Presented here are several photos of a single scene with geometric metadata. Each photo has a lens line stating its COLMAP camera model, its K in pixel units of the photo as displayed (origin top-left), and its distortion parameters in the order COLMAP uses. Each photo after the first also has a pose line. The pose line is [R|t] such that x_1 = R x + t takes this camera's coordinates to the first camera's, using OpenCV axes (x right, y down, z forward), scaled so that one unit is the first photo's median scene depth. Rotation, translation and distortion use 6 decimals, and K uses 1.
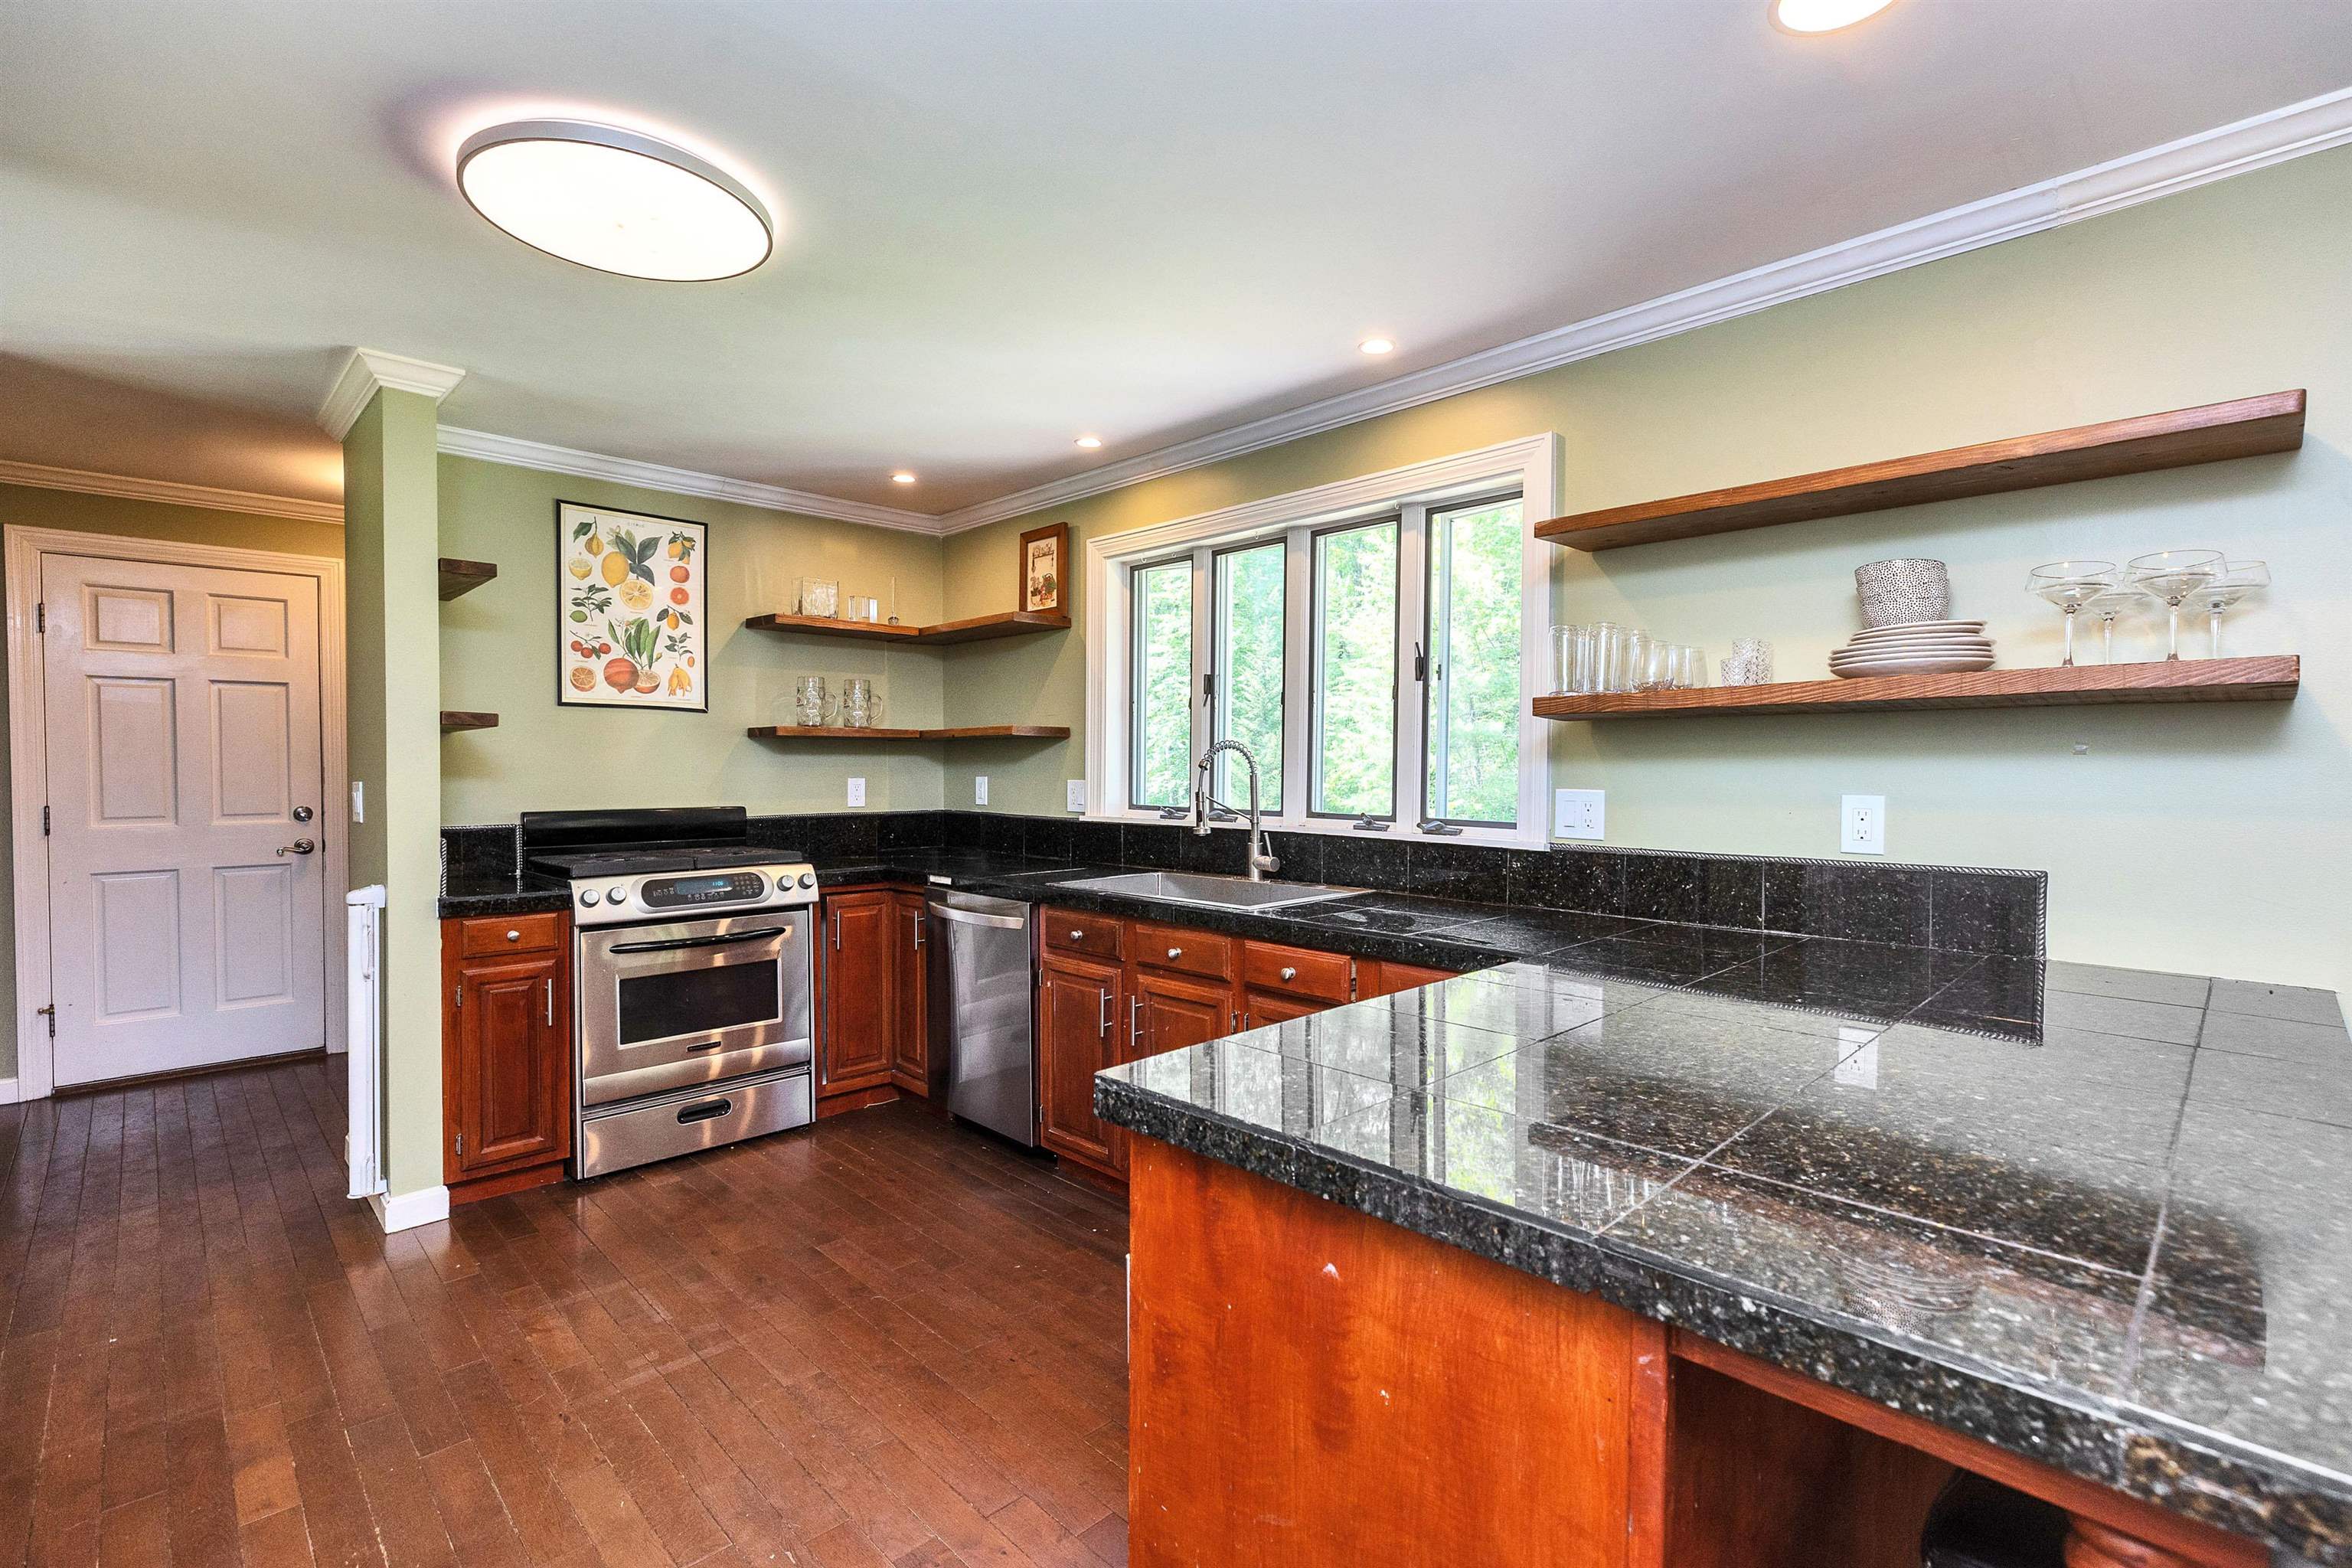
lens RADIAL K [[1063.7, 0, 1171.4], [0, 1063.7, 781.0], [0, 0, 1]] dist [0.003788, 0.000300]
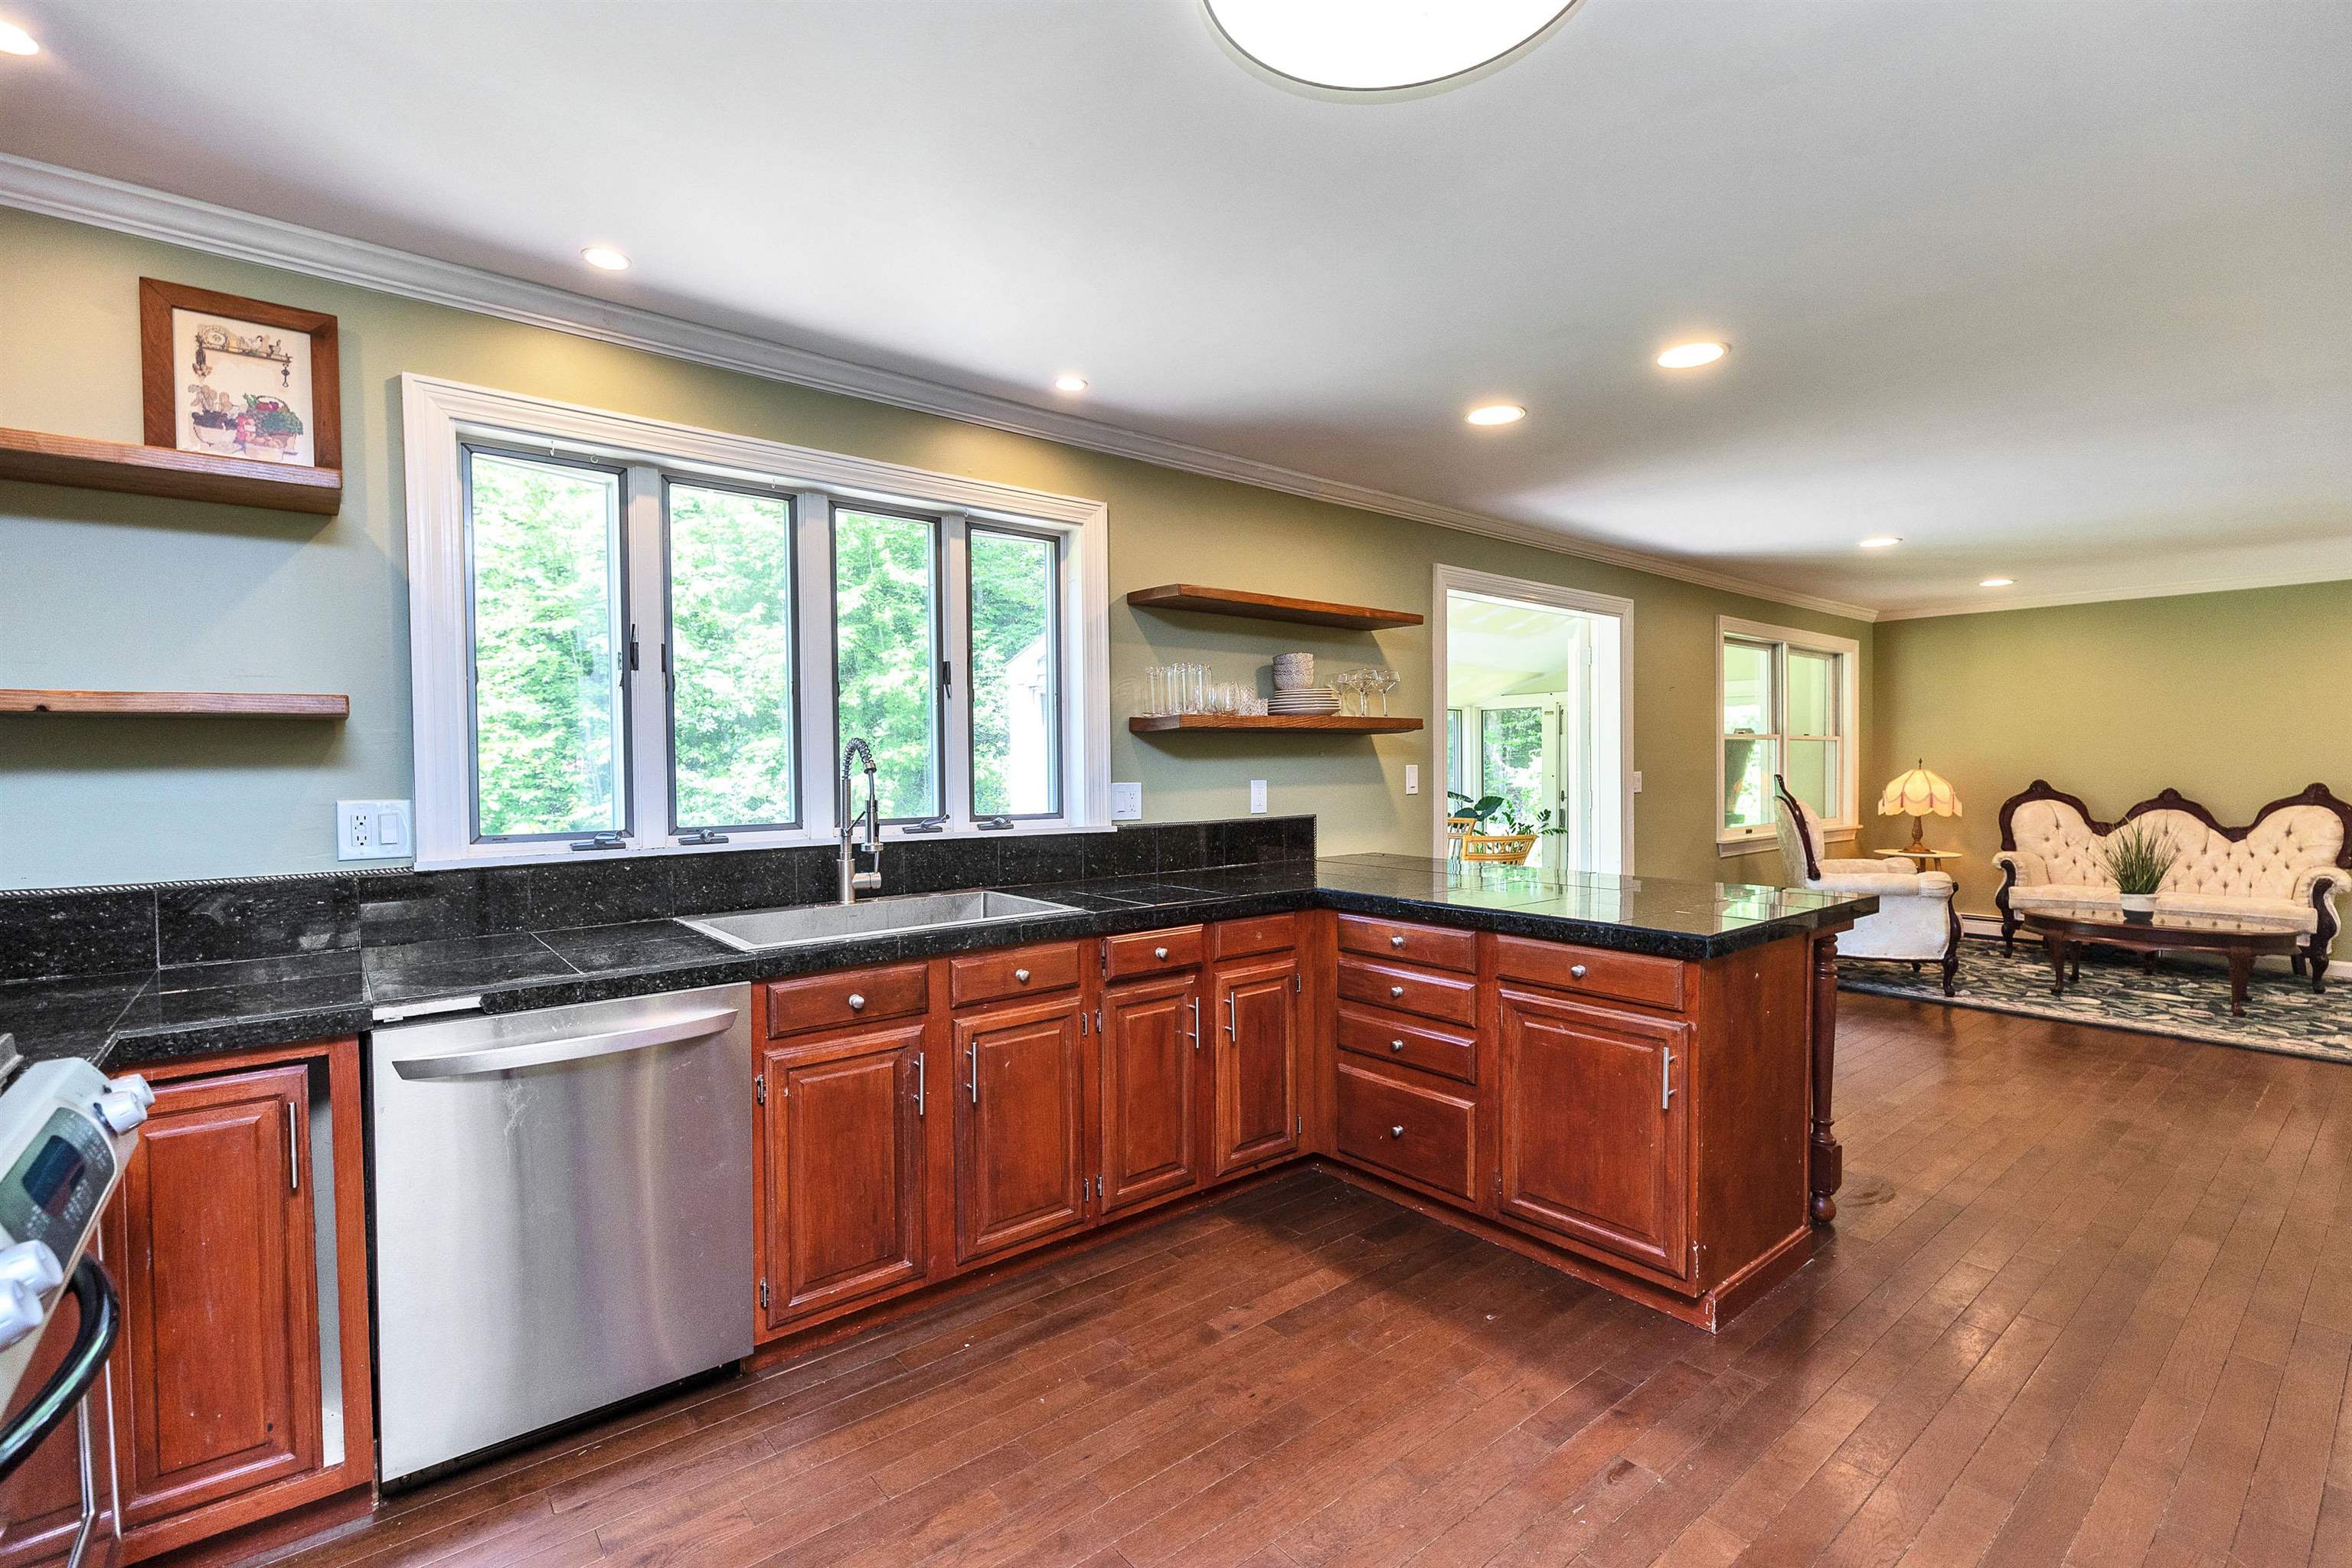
lens RADIAL K [[1063.7, 0, 1162.1], [0, 1063.7, 786.5], [0, 0, 1]] dist [0.003788, 0.000300]
pose [[0.085853, -0.028321, 0.995905, -0.743213], [0.020705, 0.999431, 0.026636, -0.017333], [-0.996093, 0.018333, 0.086390, 0.673192]]
